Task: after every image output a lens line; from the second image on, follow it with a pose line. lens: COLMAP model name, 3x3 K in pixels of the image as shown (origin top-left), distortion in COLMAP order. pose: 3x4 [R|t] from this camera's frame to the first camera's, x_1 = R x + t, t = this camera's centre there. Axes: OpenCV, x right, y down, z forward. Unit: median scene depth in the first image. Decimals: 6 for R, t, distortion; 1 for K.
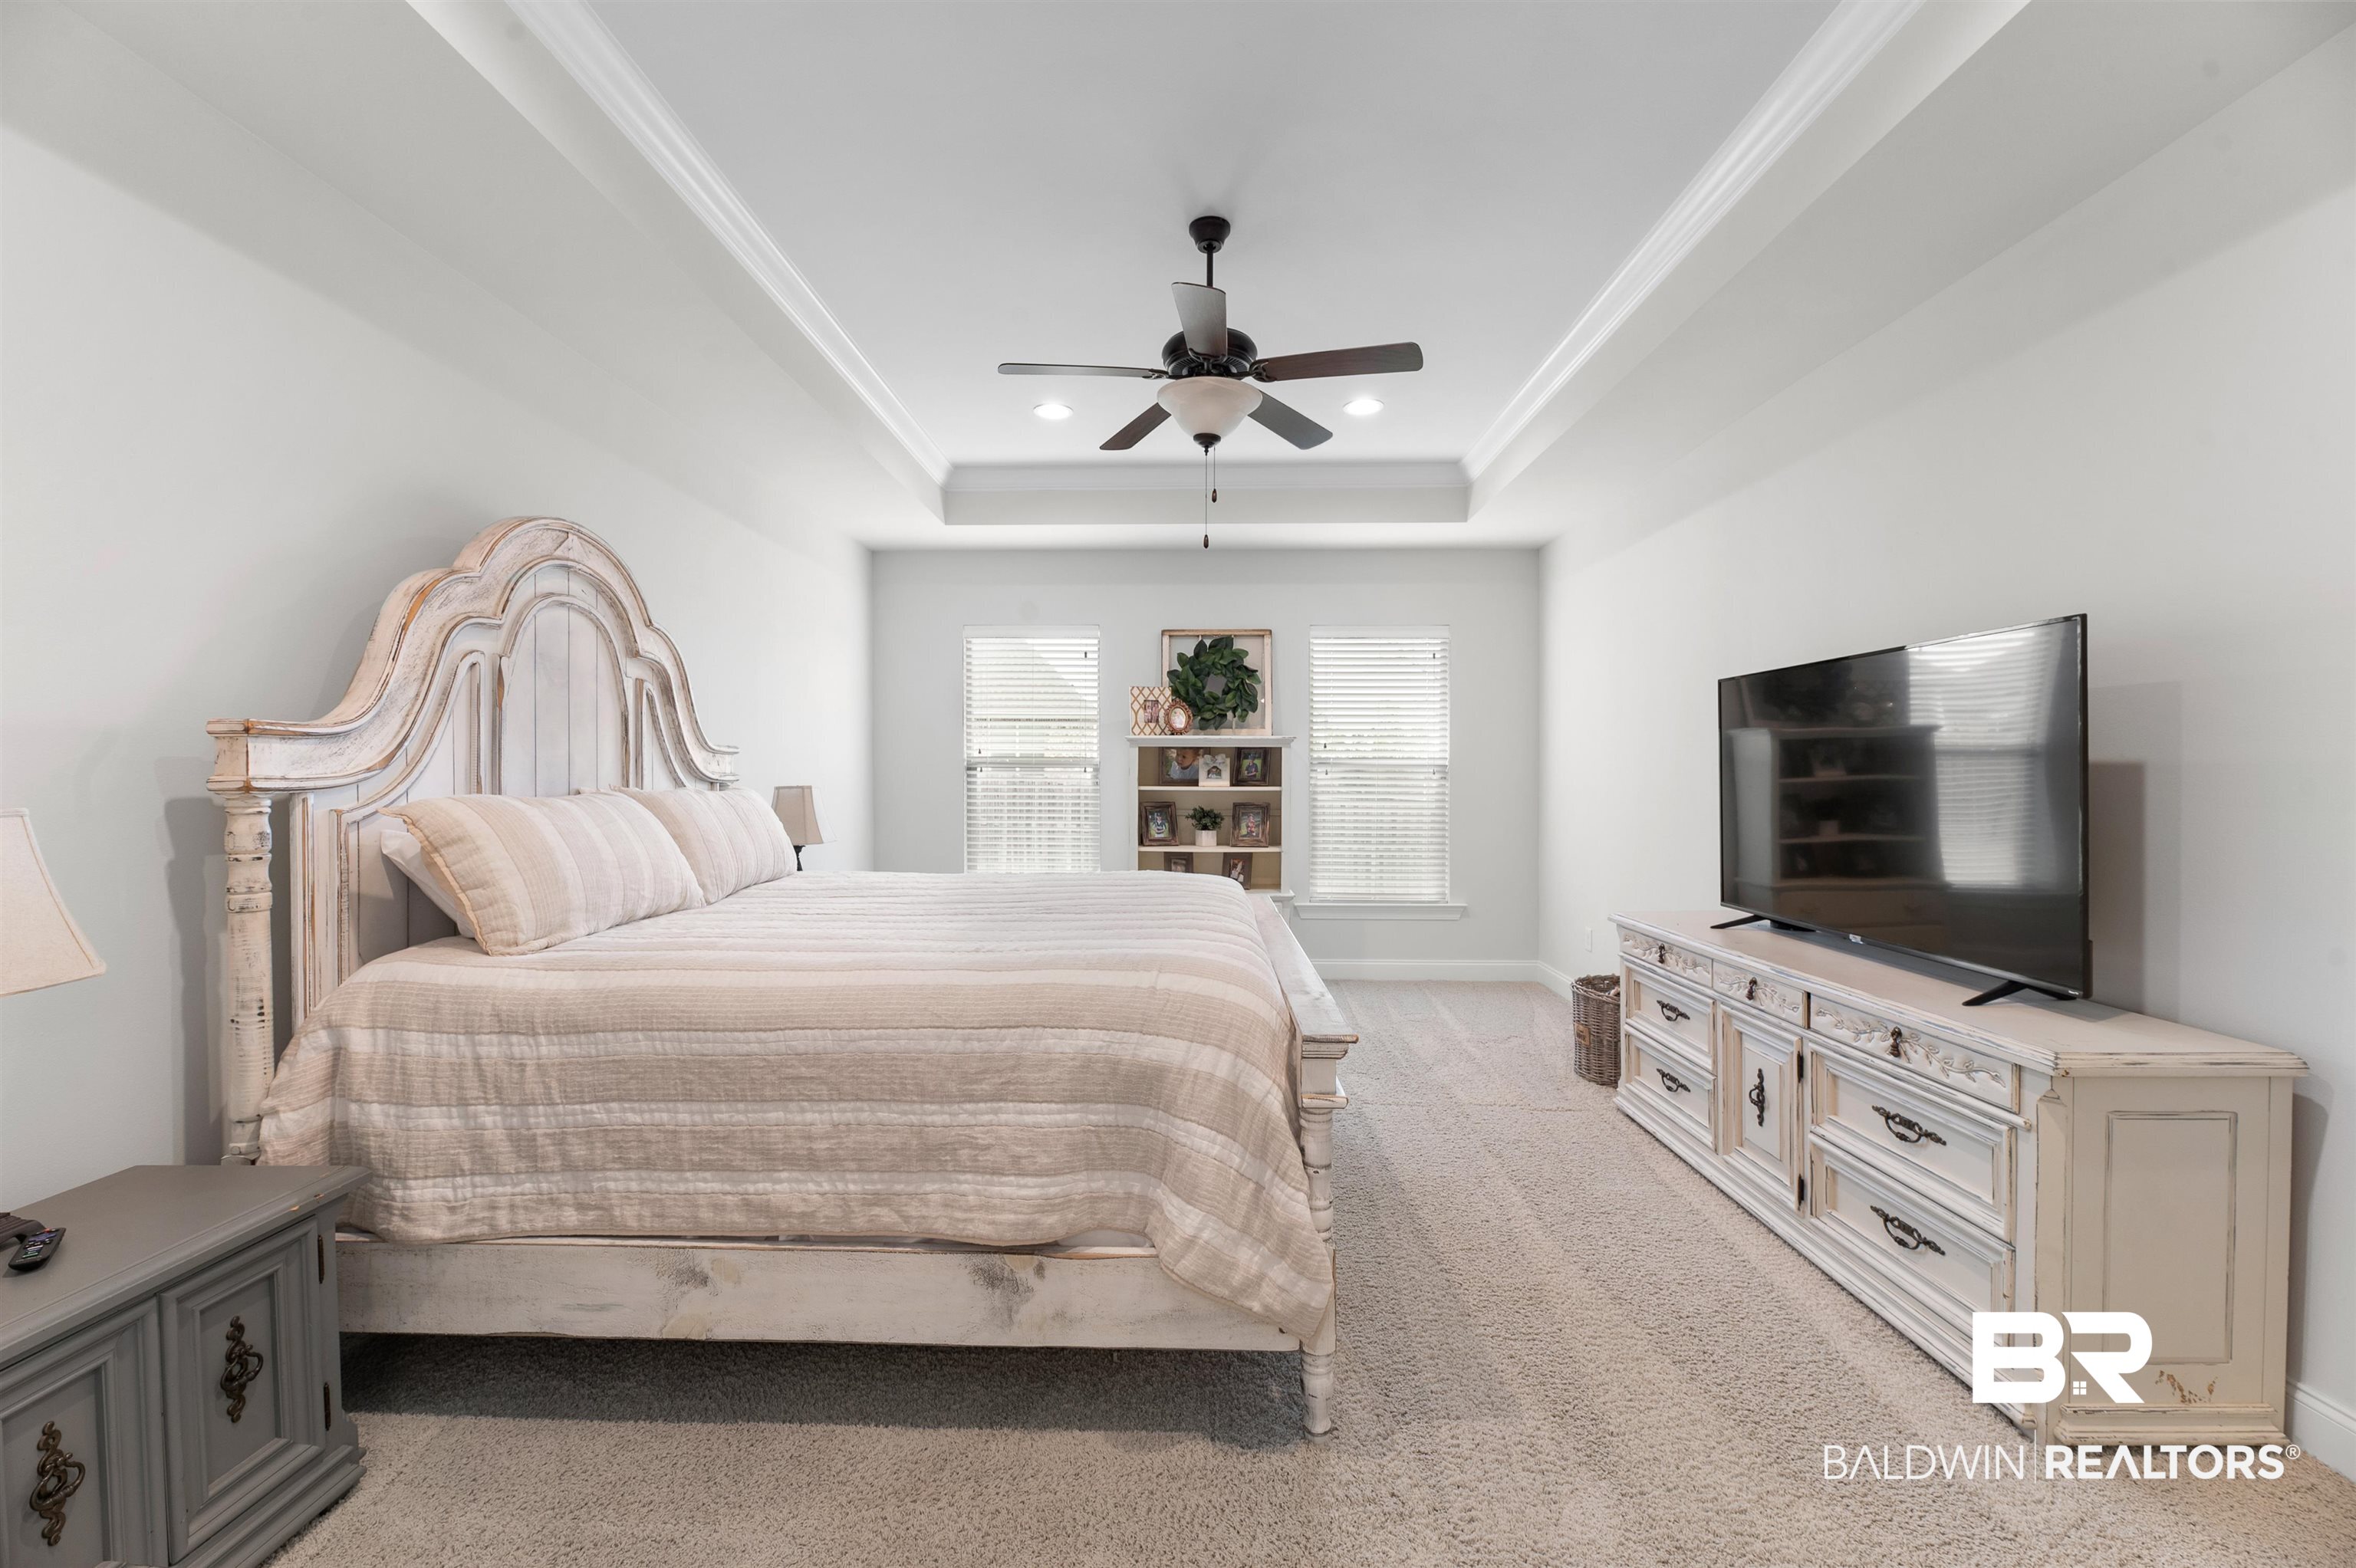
lens RADIAL K [[986.1, 0, 1163.6], [0, 986.1, 787.2], [0, 0, 1]] dist [-0.000042, -0.003557]
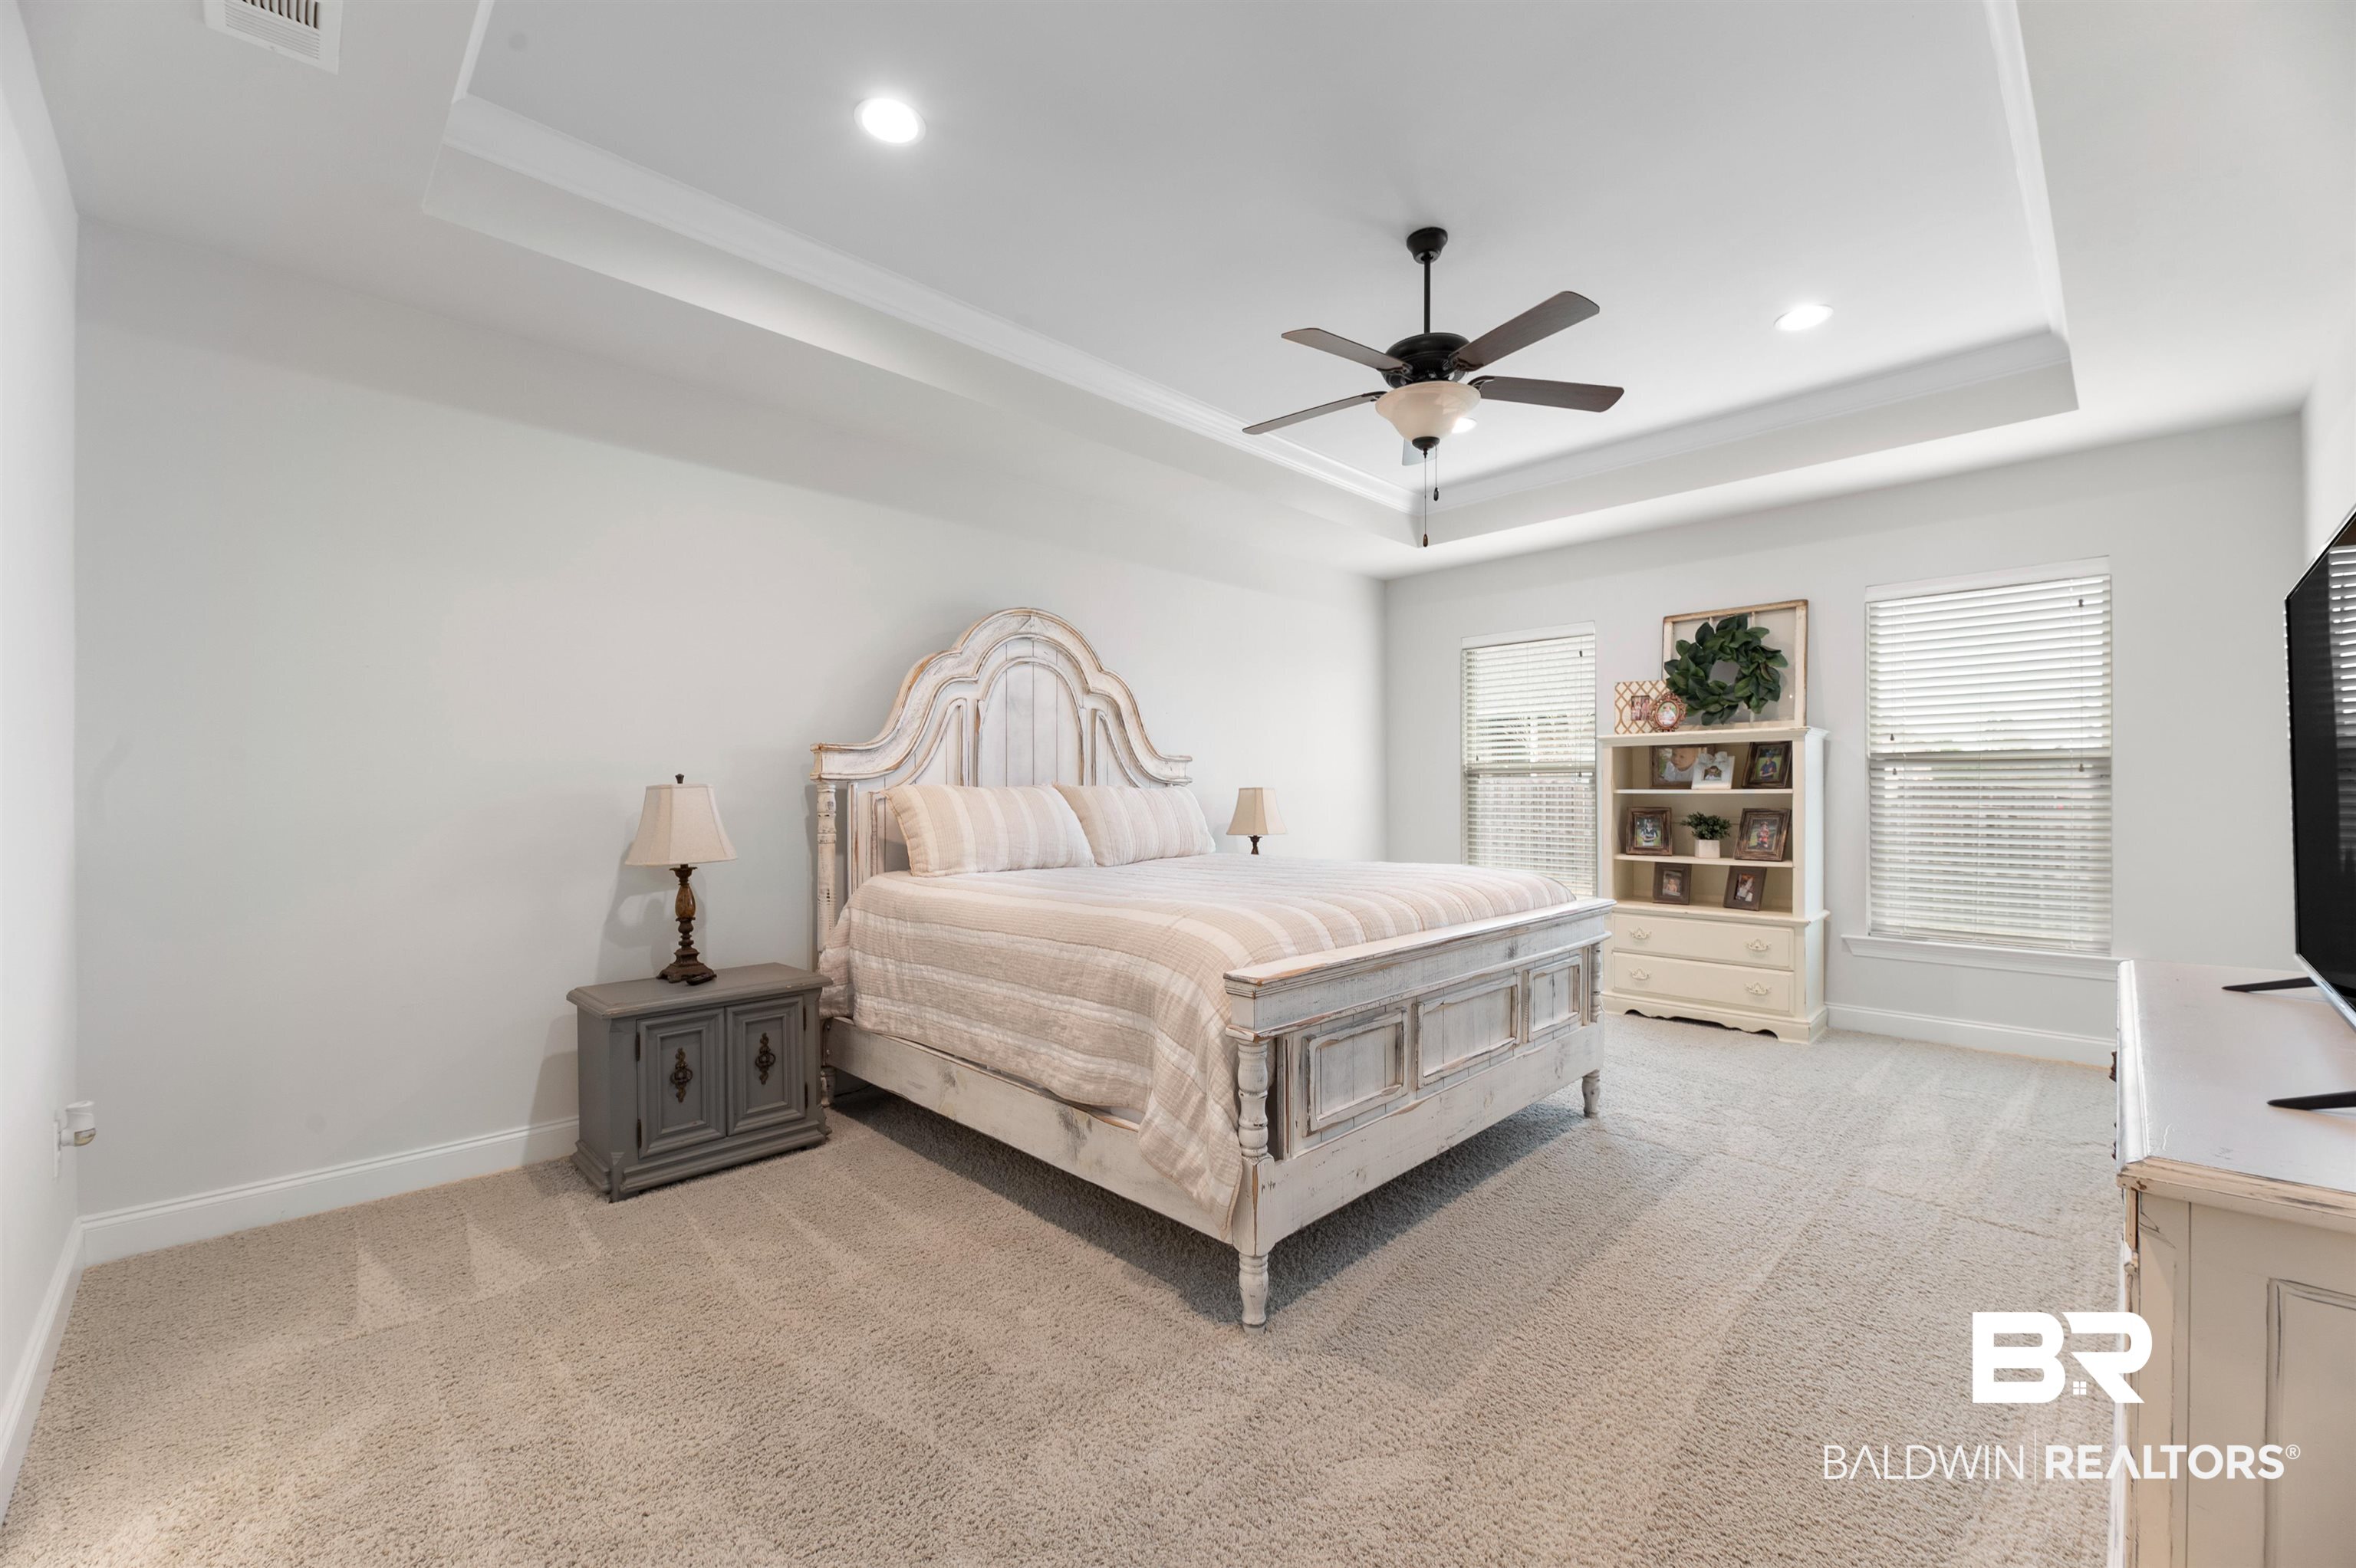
lens RADIAL K [[944.2, 0, 1107.8], [0, 944.2, 801.3], [0, 0, 1]] dist [-0.001436, -0.000375]
pose [[0.703515, 0.003219, -0.710673, 0.516464], [-0.007259, 0.999970, -0.002656, 0.030811], [0.710643, 0.007027, 0.703517, 0.064805]]
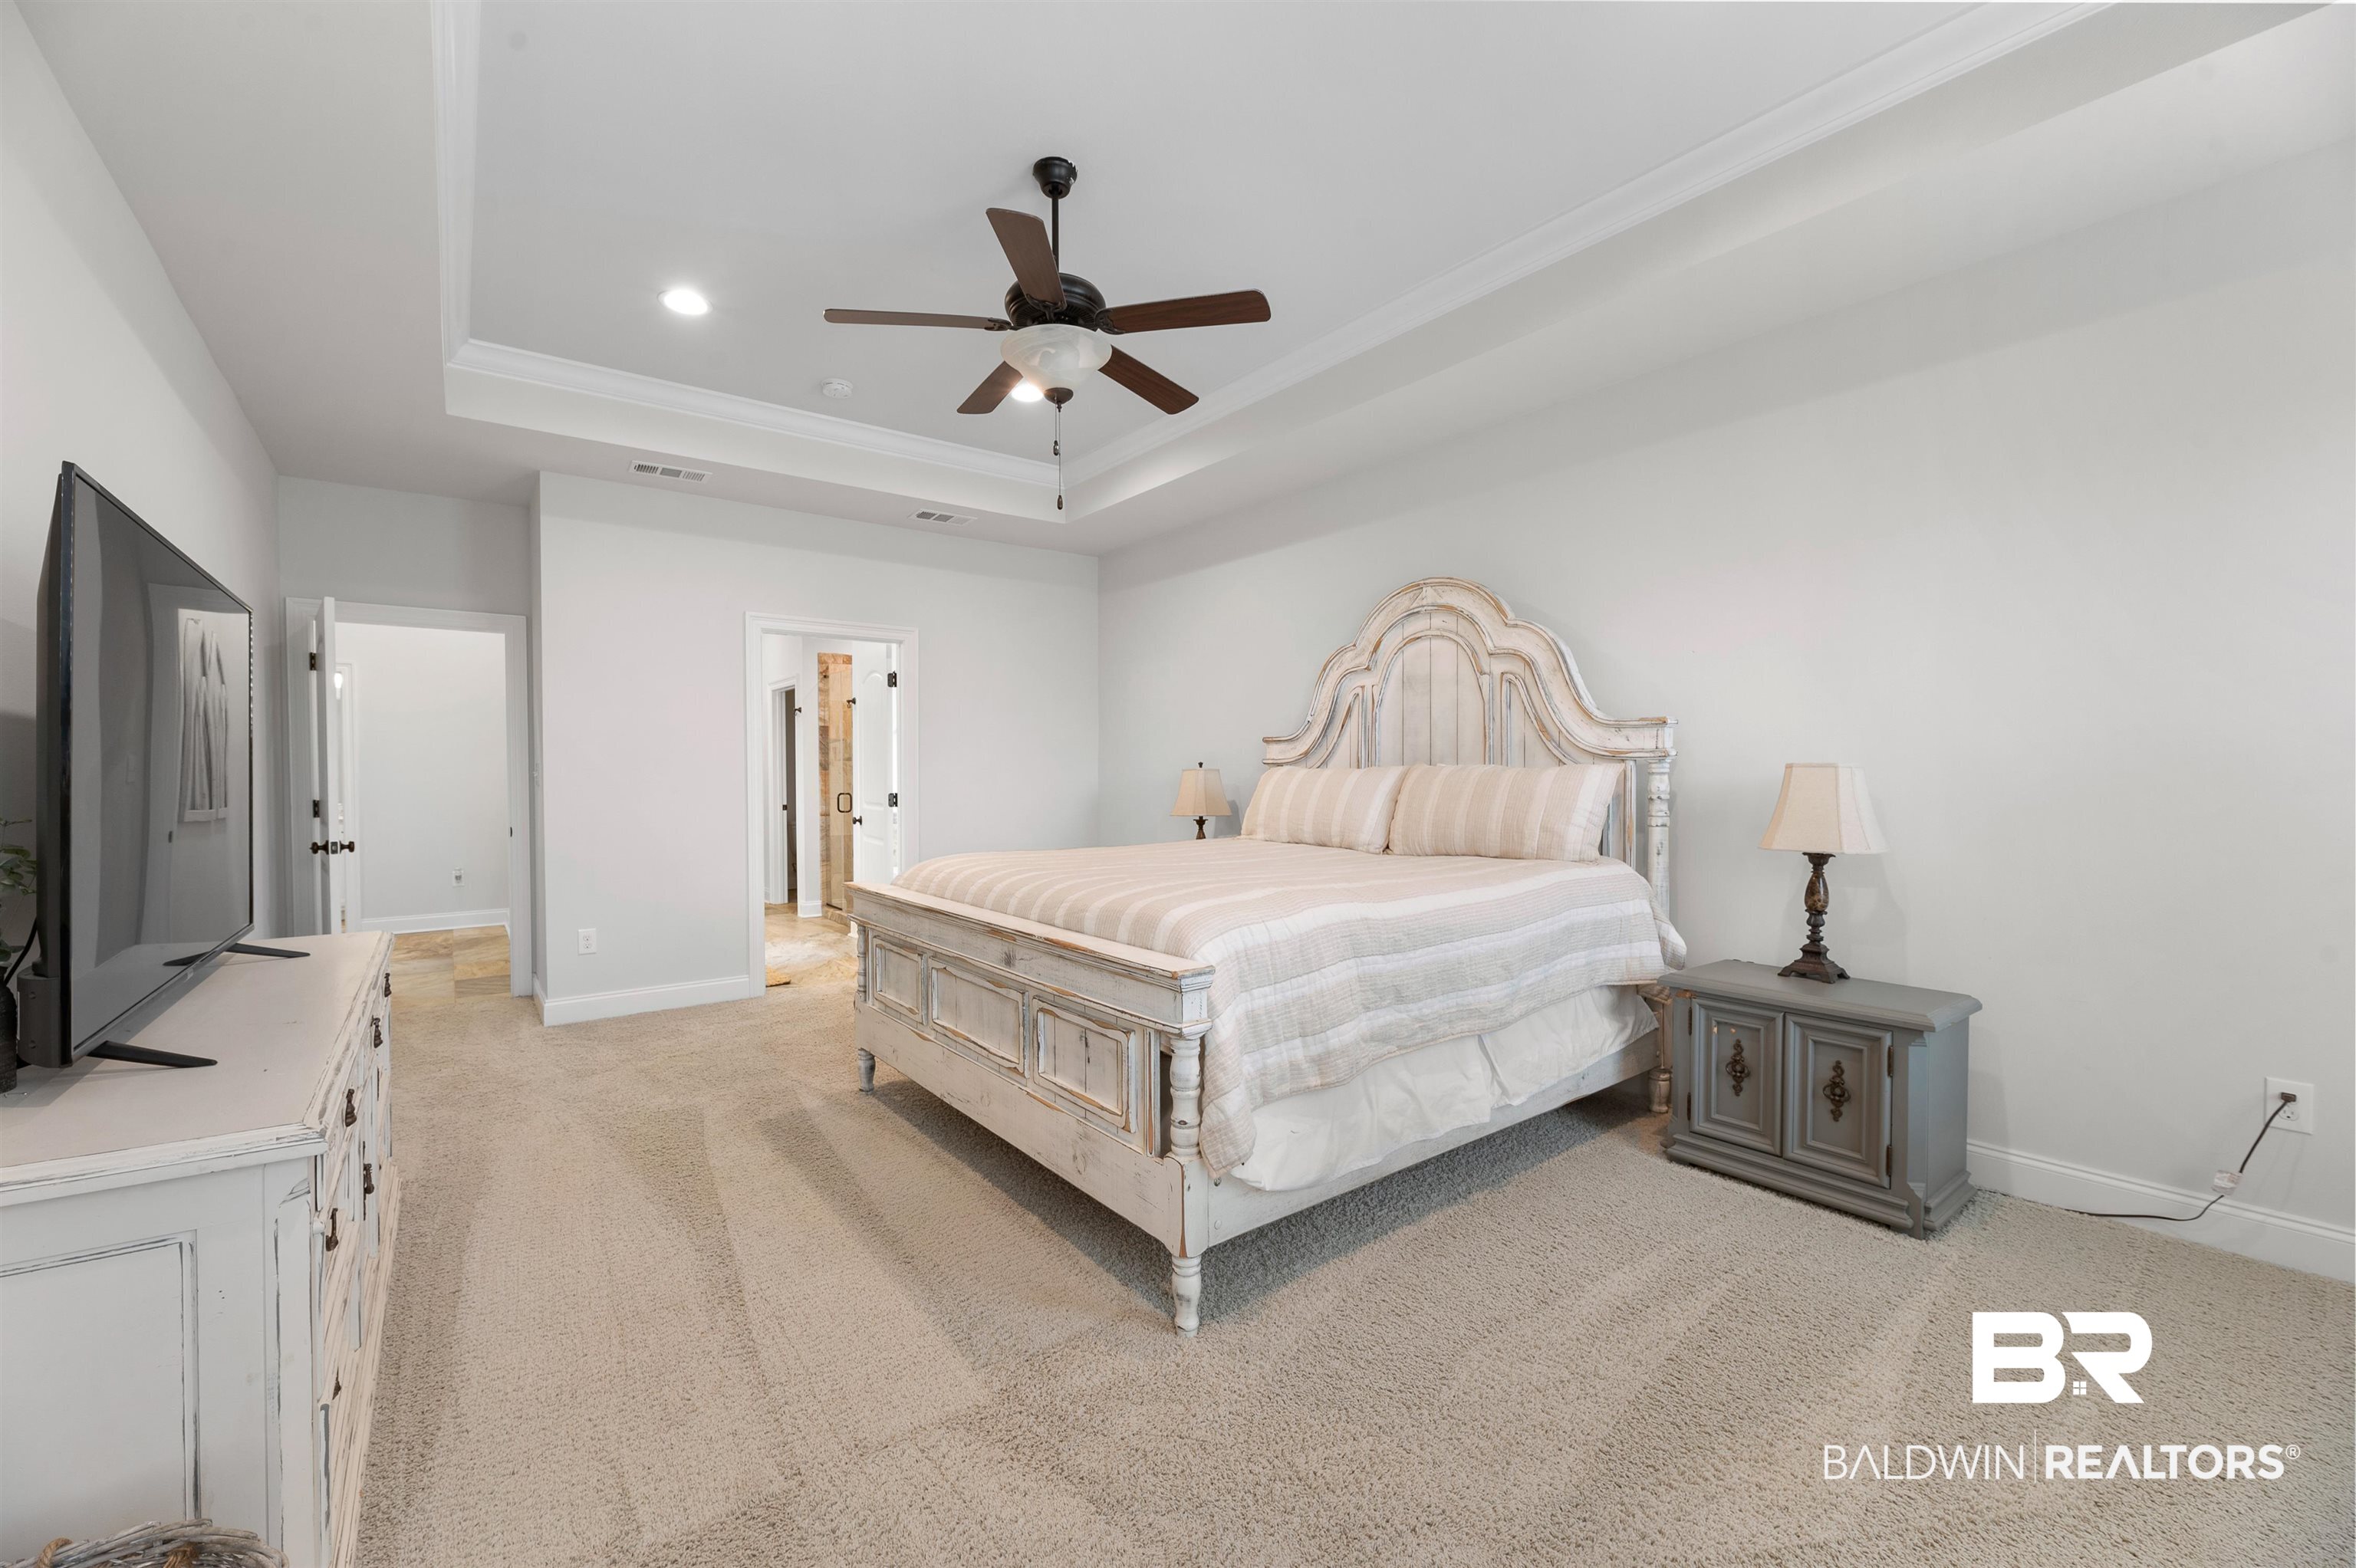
lens RADIAL K [[986.1, 0, 1163.6], [0, 986.1, 787.2], [0, 0, 1]] dist [-0.000042, -0.003557]
pose [[-0.789385, 0.011601, -0.613789, 0.589836], [-0.004051, 0.999701, 0.024105, 0.001067], [0.613886, 0.021515, -0.789102, 1.927230]]
